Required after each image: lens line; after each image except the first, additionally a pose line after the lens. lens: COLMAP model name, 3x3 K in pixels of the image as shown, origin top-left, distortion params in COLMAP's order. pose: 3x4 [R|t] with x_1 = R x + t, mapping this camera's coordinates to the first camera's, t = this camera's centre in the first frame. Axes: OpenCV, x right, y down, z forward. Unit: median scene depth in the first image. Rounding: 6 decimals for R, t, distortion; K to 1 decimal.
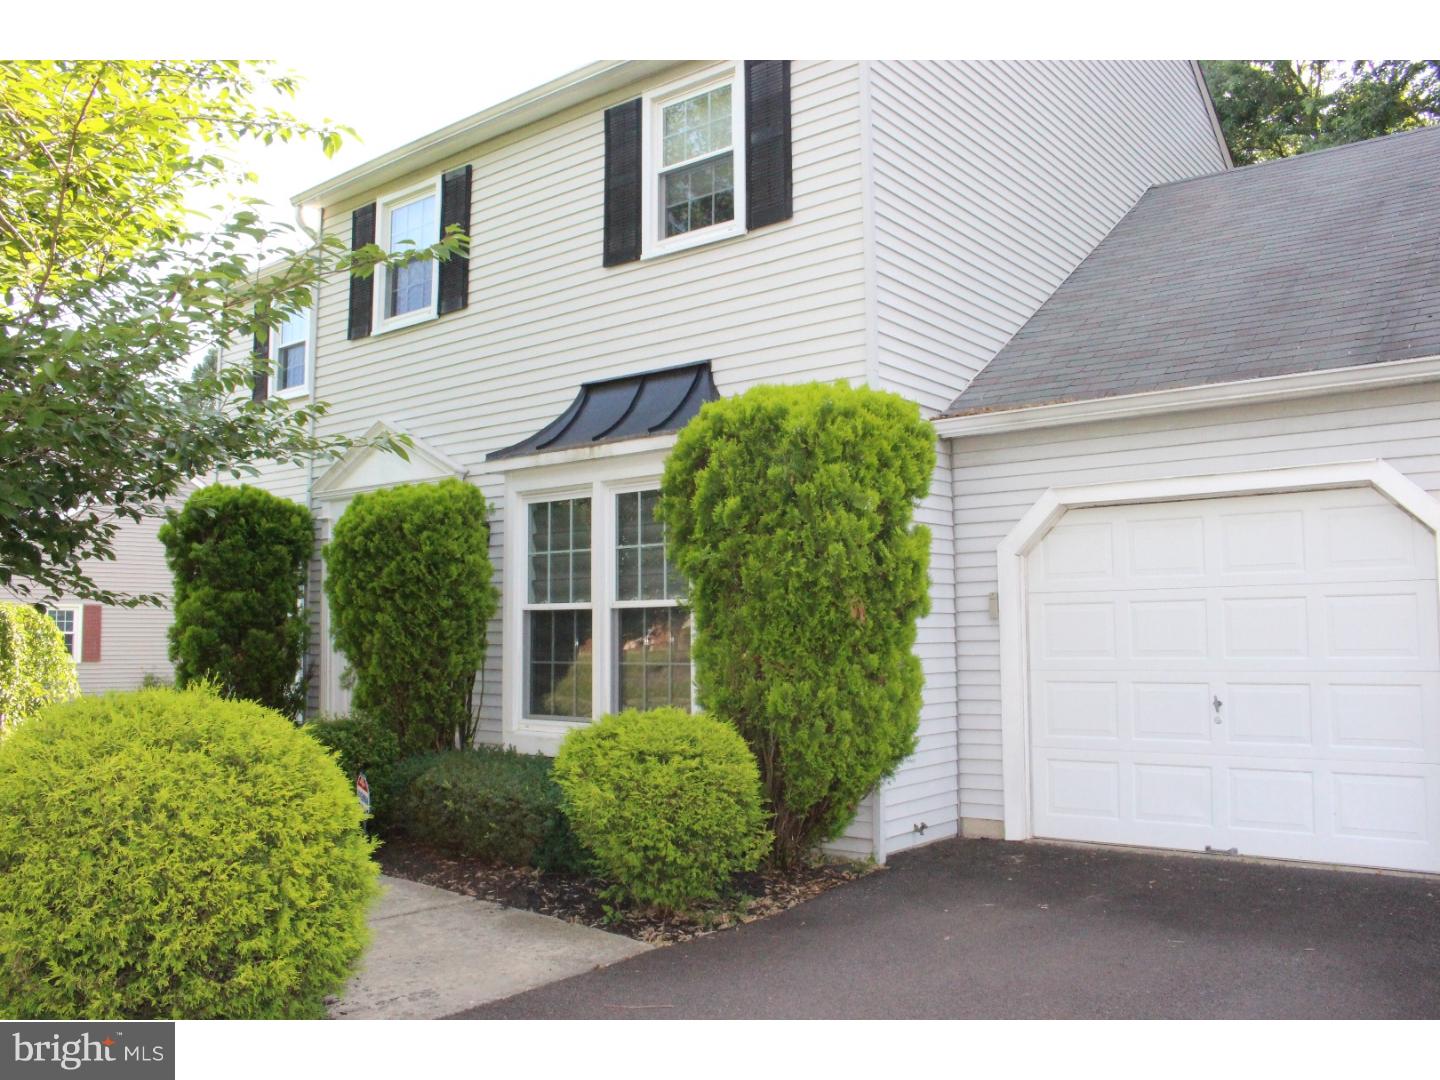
lens RADIAL K [[1197.8, 0, 714.7], [0, 1197.8, 533.6], [0, 0, 1]] dist [-0.154923, 0.125619]
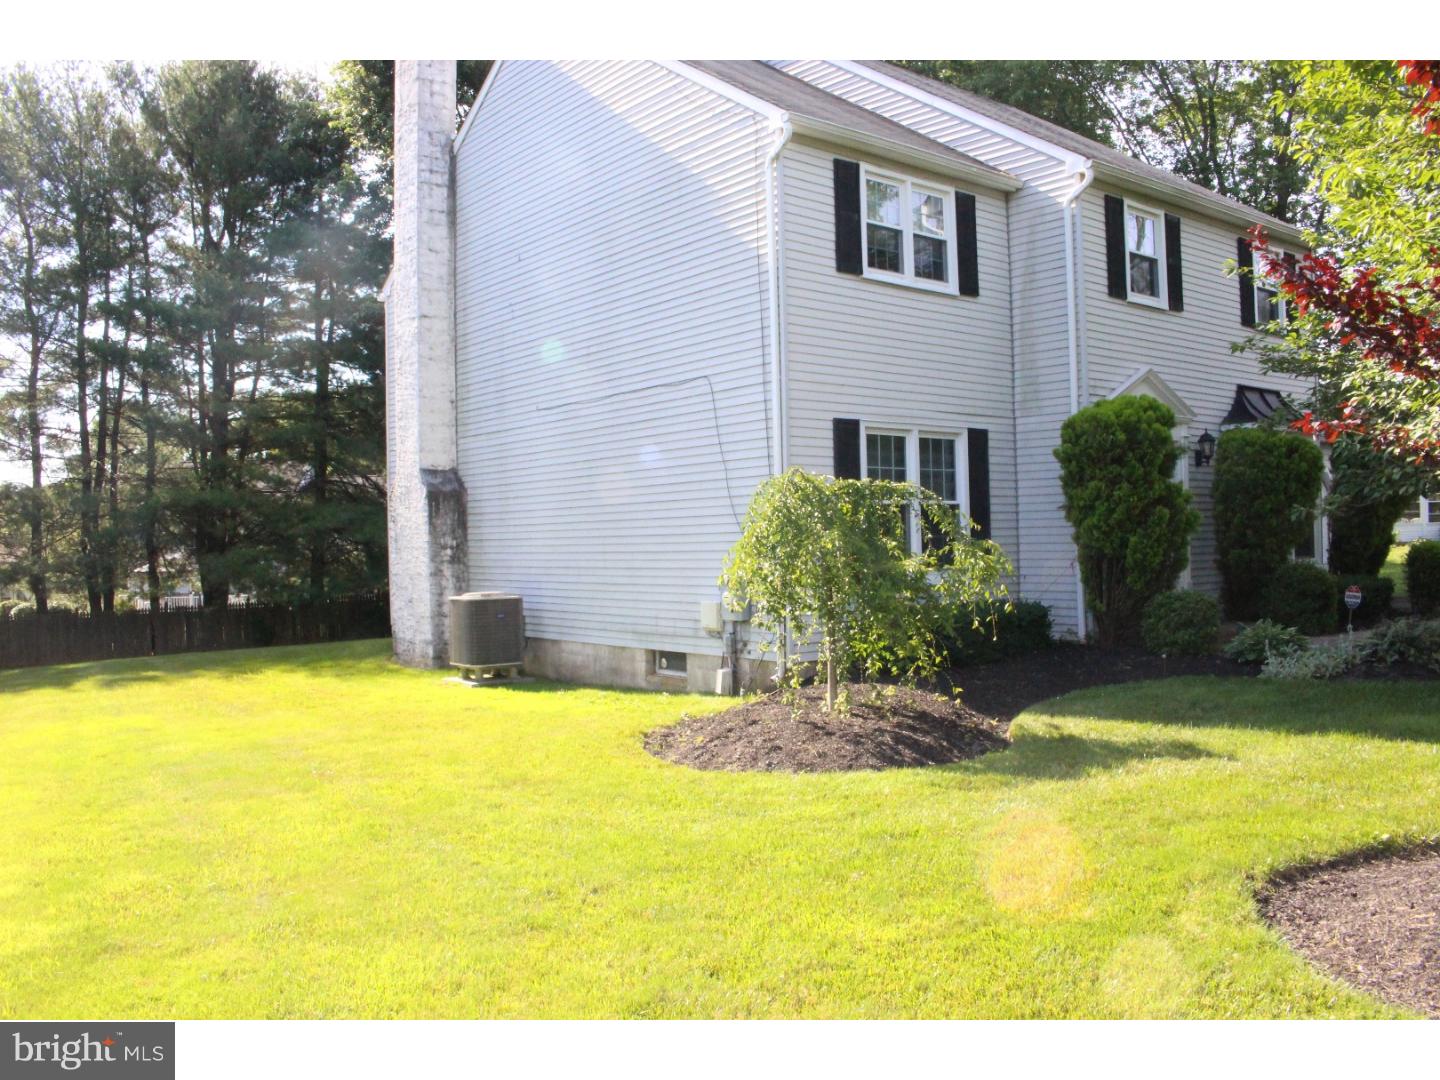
lens RADIAL K [[1197.8, 0, 714.7], [0, 1197.8, 533.6], [0, 0, 1]] dist [-0.154923, 0.125619]
pose [[0.219793, -0.007424, 0.975518, -1.736886], [-0.055977, 0.998228, 0.020209, 0.083359], [-0.973939, -0.059048, 0.218987, 0.923097]]
